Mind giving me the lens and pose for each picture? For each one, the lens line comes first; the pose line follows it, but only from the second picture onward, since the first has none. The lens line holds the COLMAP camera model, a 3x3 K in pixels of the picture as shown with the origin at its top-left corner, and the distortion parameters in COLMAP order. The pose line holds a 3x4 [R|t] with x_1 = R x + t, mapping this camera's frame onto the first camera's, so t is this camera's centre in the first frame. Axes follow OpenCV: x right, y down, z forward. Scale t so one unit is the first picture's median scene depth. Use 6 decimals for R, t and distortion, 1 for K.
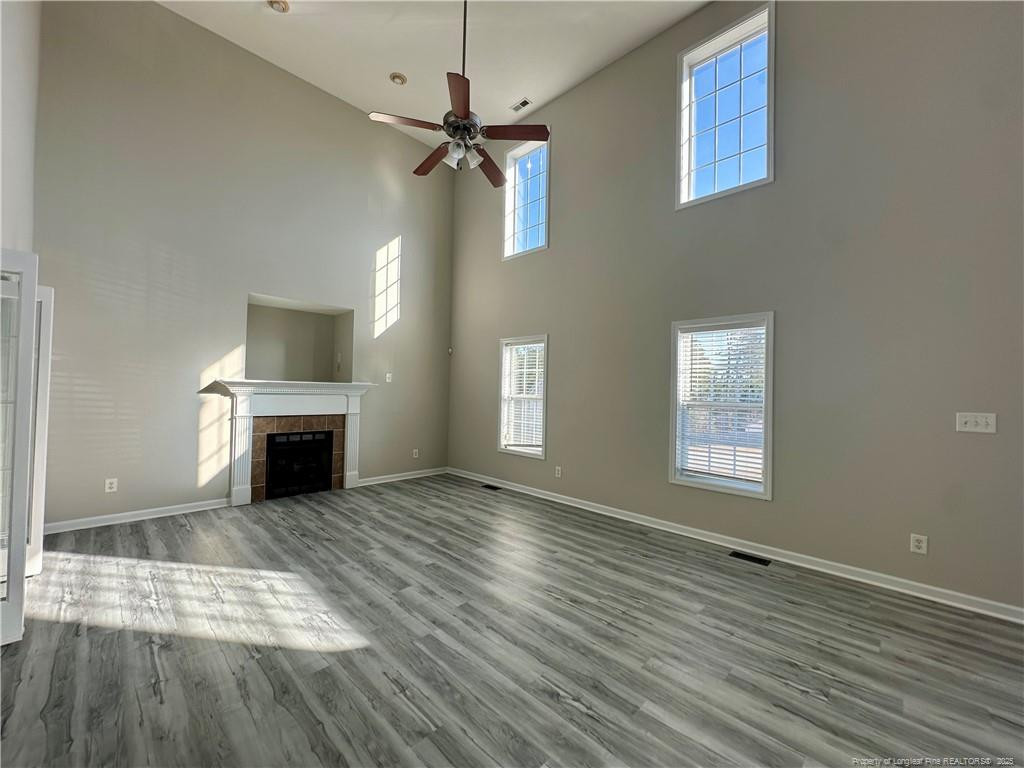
lens RADIAL K [[407.0, 0, 512.3], [0, 407.0, 383.8], [0, 0, 1]] dist [-0.005962, 0.001448]
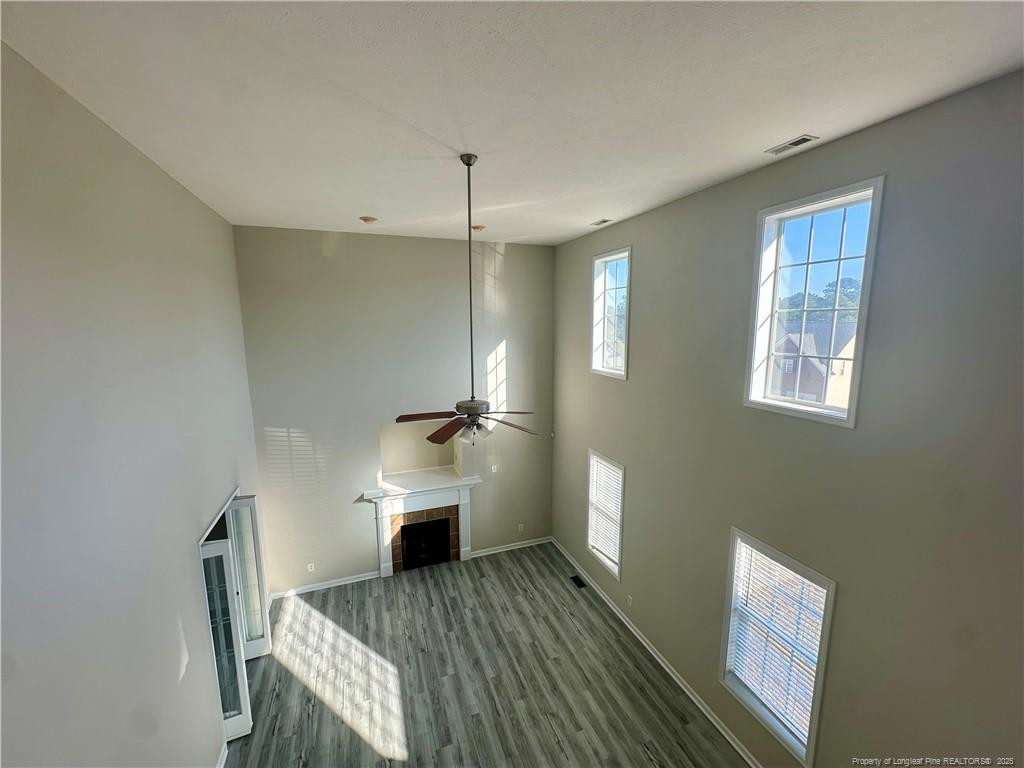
lens RADIAL K [[407.0, 0, 513.3], [0, 407.0, 385.1], [0, 0, 1]] dist [-0.005962, 0.001448]
pose [[0.908180, 0.038547, -0.416802, 0.320307], [0.028922, 0.987592, 0.154355, -0.624649], [0.417580, -0.152237, 0.895796, 0.032854]]
